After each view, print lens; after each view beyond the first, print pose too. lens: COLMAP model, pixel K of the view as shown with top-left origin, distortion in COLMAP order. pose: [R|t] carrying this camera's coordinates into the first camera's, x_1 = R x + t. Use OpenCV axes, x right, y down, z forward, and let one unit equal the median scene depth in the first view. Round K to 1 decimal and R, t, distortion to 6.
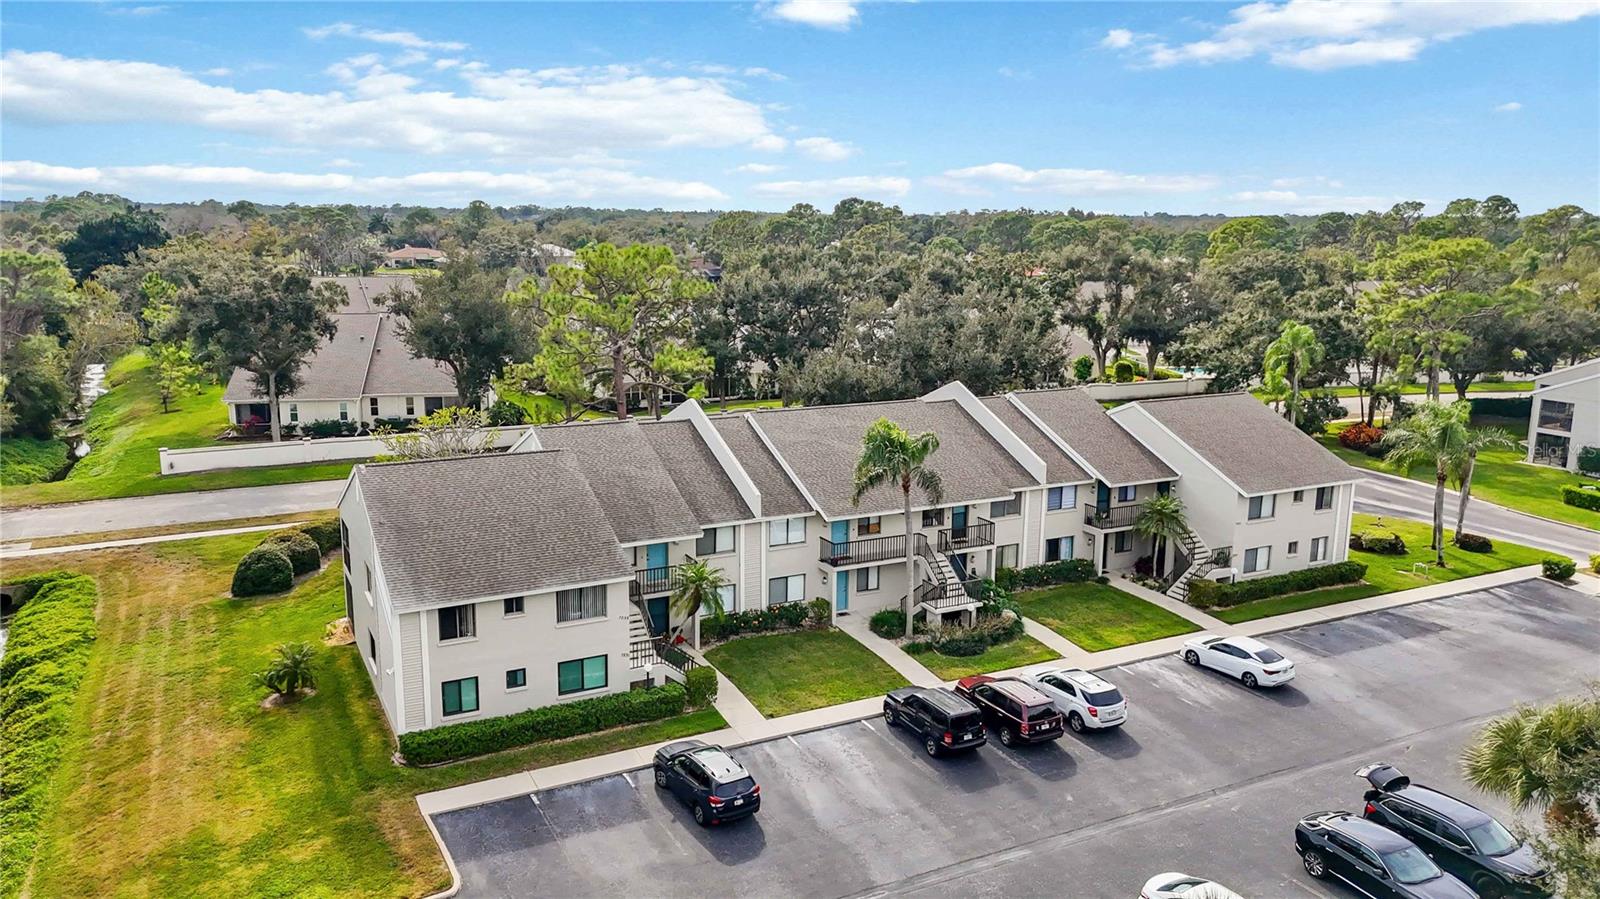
lens RADIAL K [[1136.2, 0, 801.8], [0, 1136.2, 449.3], [0, 0, 1]] dist [0.038853, -0.009805]
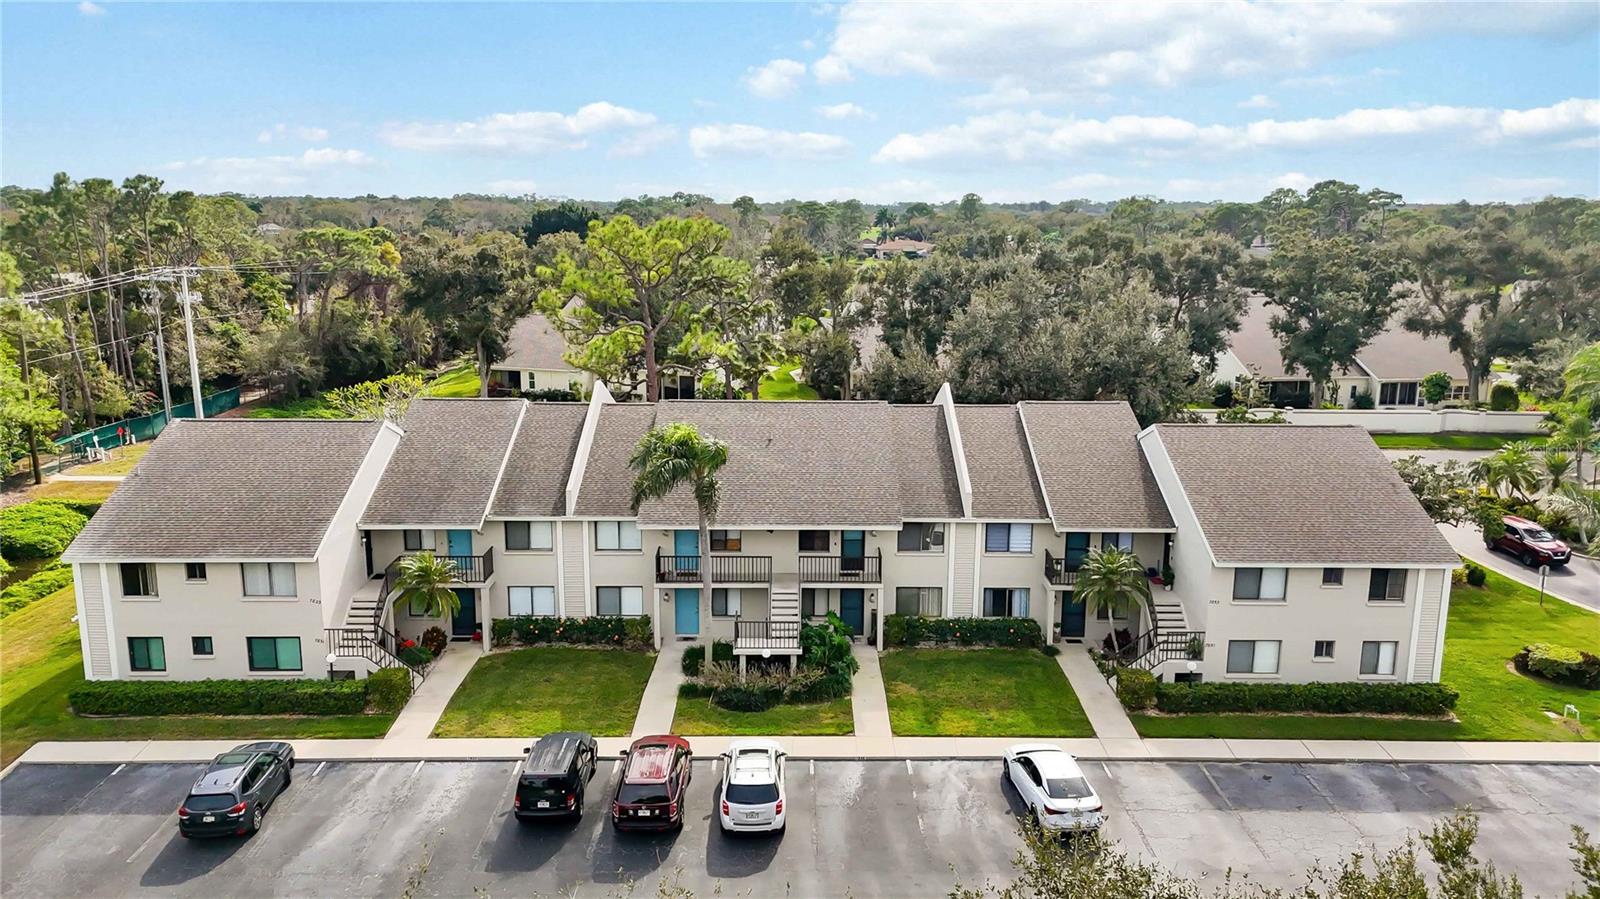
lens RADIAL K [[1136.2, 0, 800.0], [0, 1136.2, 449.4], [0, 0, 1]] dist [0.038853, -0.009805]
pose [[0.897450, 0.087915, -0.432266, 0.457132], [-0.085943, 0.996008, 0.024139, -0.025993], [0.432662, 0.015487, 0.901423, 0.240535]]
